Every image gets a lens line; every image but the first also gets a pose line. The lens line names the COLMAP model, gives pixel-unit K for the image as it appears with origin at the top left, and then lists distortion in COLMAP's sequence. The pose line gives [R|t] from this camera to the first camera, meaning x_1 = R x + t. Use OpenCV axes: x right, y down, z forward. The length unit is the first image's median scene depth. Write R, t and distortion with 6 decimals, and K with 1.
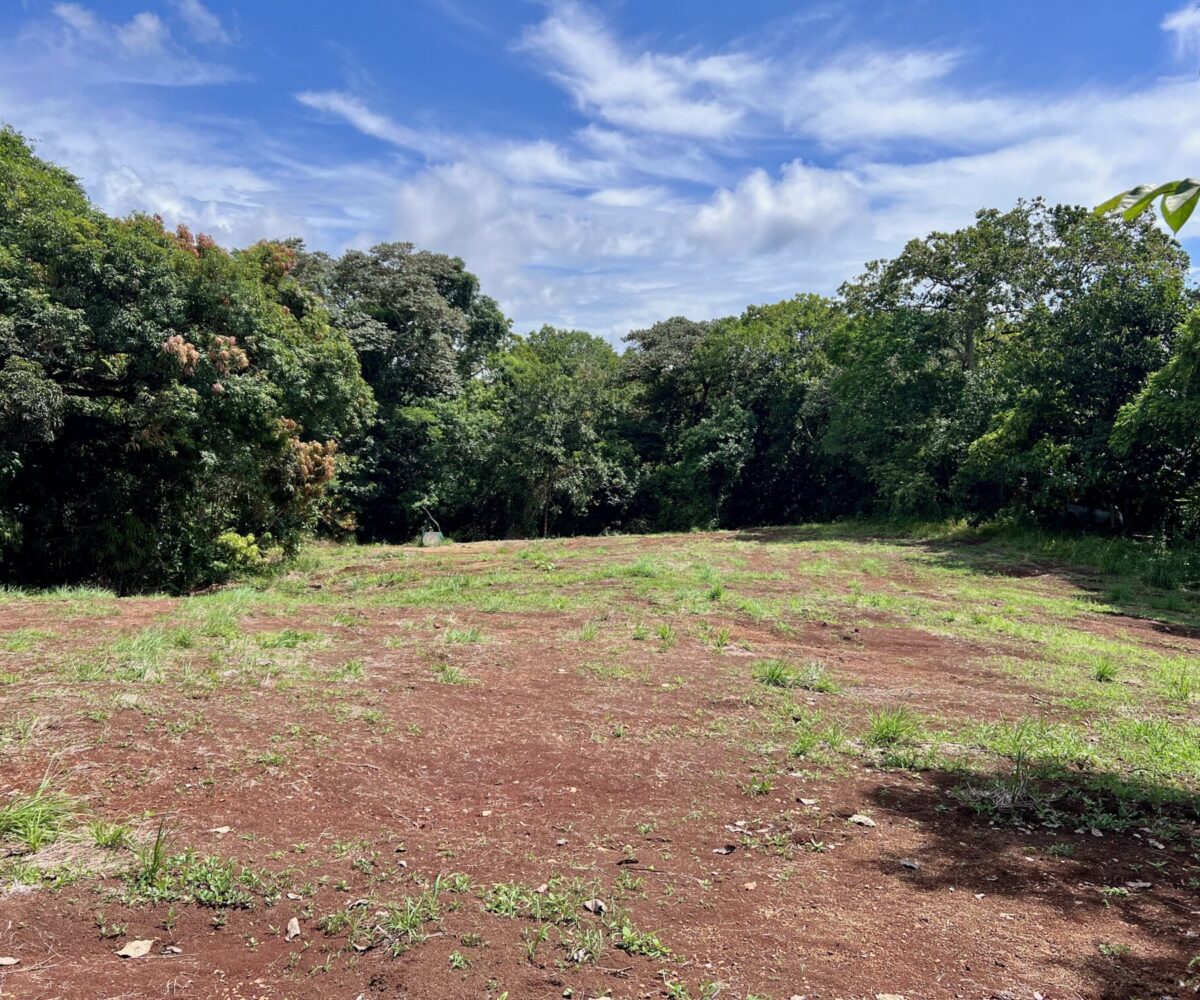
lens RADIAL K [[1013.3, 0, 595.0], [0, 1013.3, 466.9], [0, 0, 1]] dist [0.139050, -0.274800]
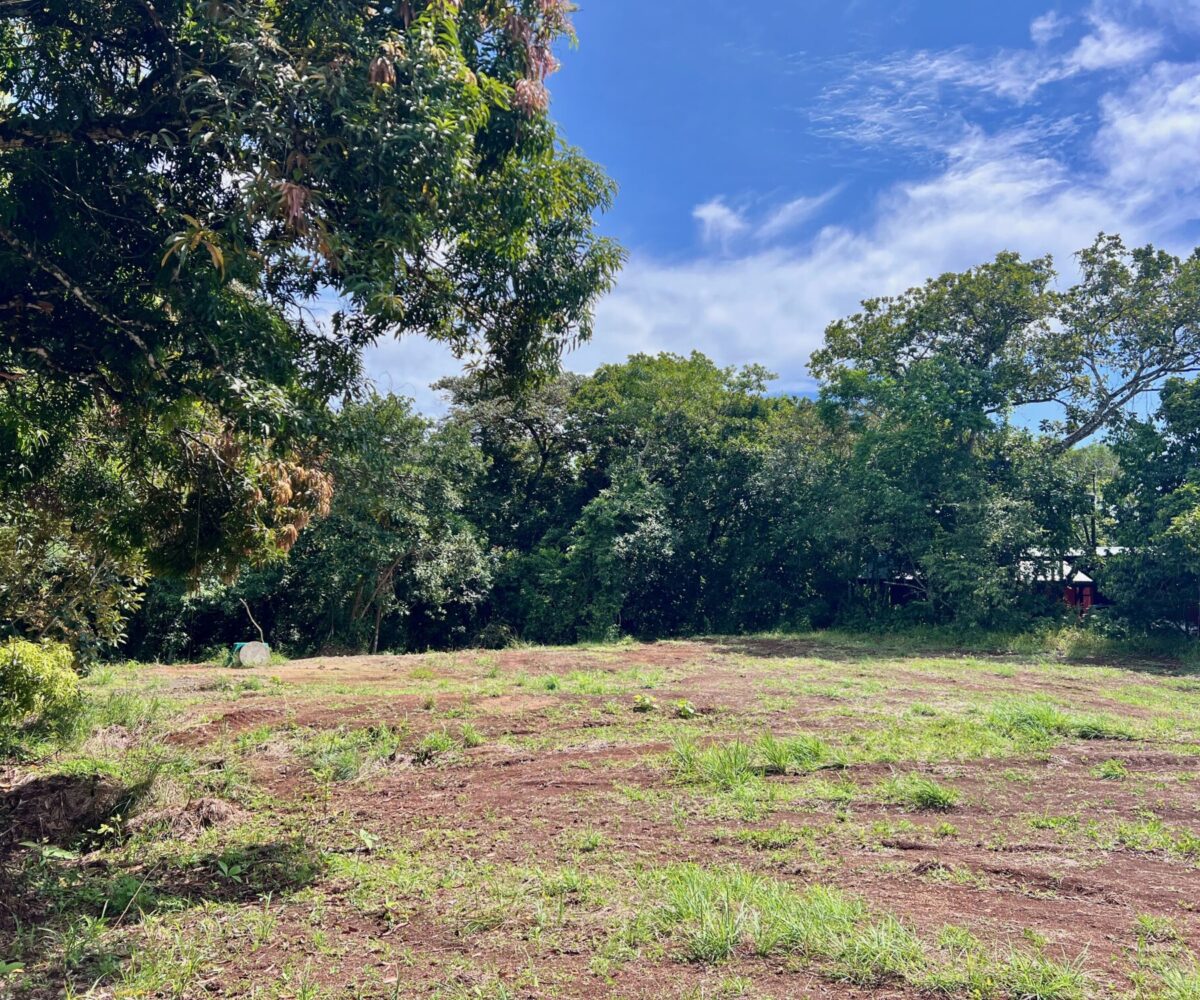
lens RADIAL K [[1013.3, 0, 595.0], [0, 1013.3, 466.9], [0, 0, 1]] dist [0.139050, -0.274800]
pose [[0.914051, 0.074844, 0.398635, -0.222261], [-0.030608, 0.992753, -0.116206, 0.025990], [-0.404443, 0.094017, 0.909718, 0.363254]]
